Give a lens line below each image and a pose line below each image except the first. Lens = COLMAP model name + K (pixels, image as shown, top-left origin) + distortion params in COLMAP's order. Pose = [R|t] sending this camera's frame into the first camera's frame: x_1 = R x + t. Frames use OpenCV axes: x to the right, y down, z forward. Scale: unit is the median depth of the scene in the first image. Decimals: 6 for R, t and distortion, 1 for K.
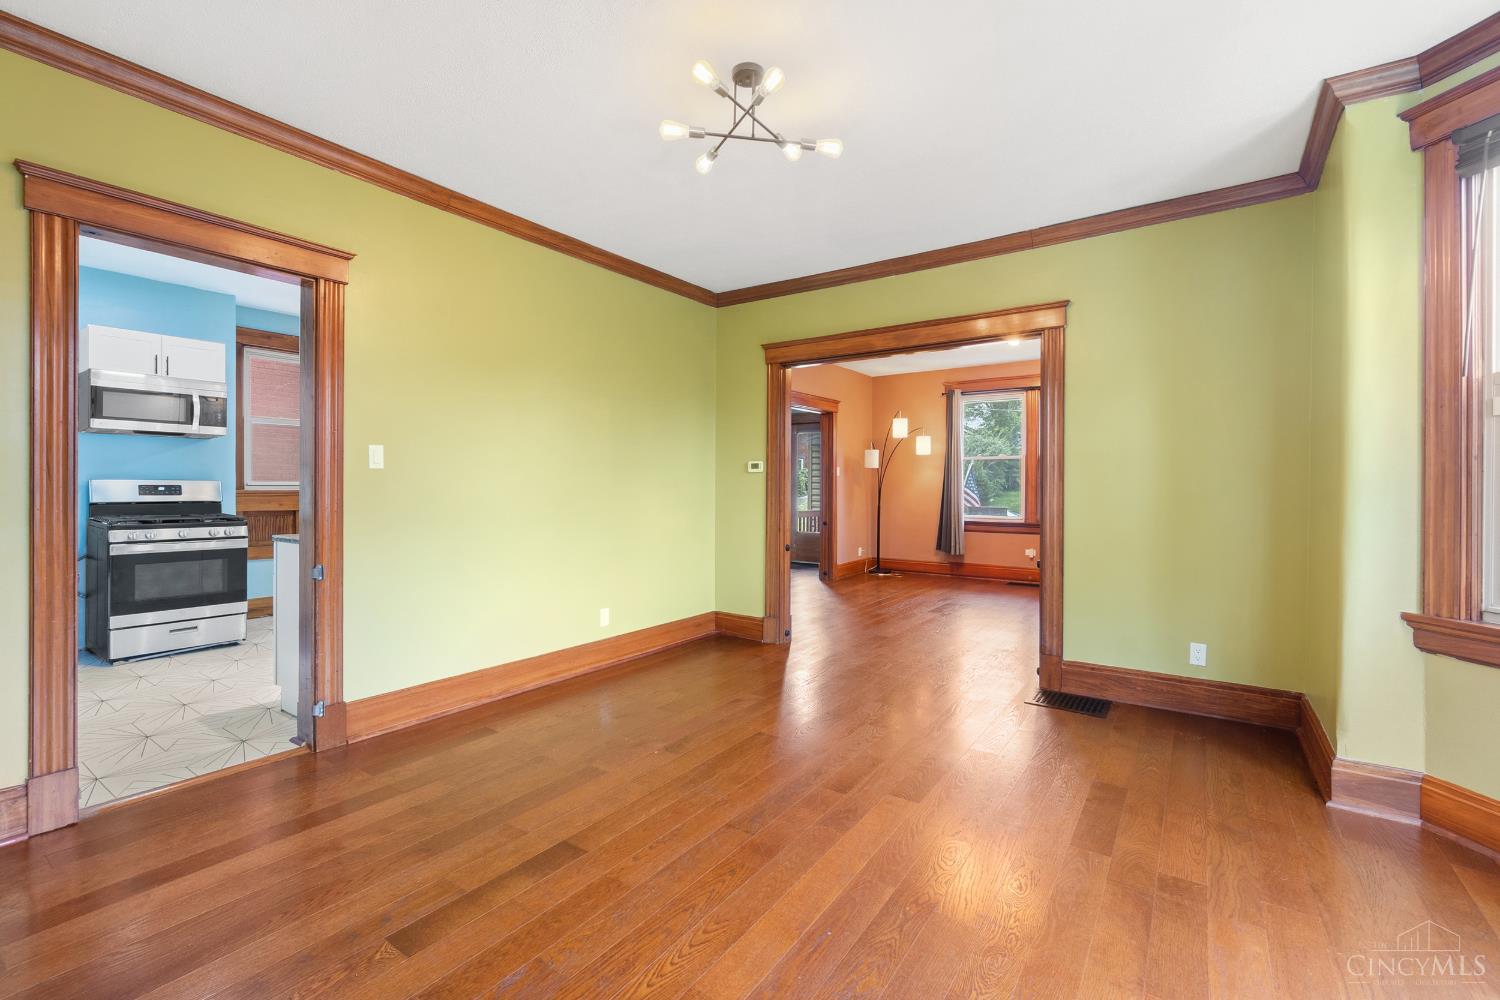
lens RADIAL K [[667.5, 0, 744.1], [0, 667.5, 483.8], [0, 0, 1]] dist [-0.004534, -0.000014]
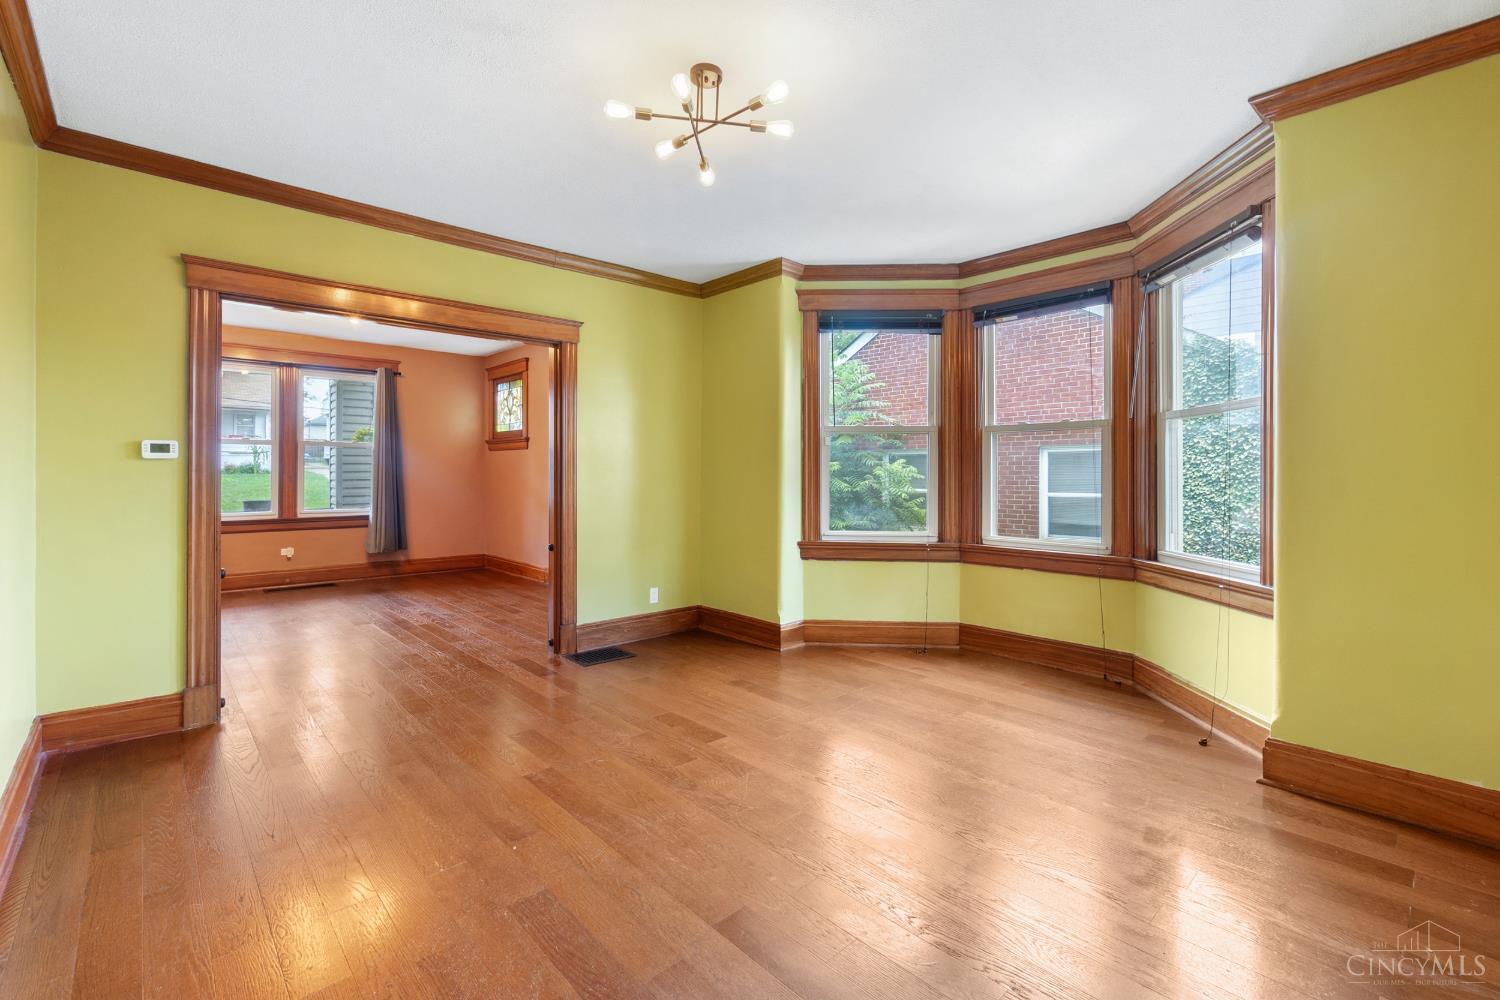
lens RADIAL K [[667.5, 0, 744.2], [0, 667.5, 466.7], [0, 0, 1]] dist [-0.004534, -0.000014]
pose [[0.201430, 0.008004, 0.979470, -0.495474], [-0.003758, 0.999966, -0.007399, -0.007549], [-0.979496, -0.002191, 0.201453, 0.376171]]
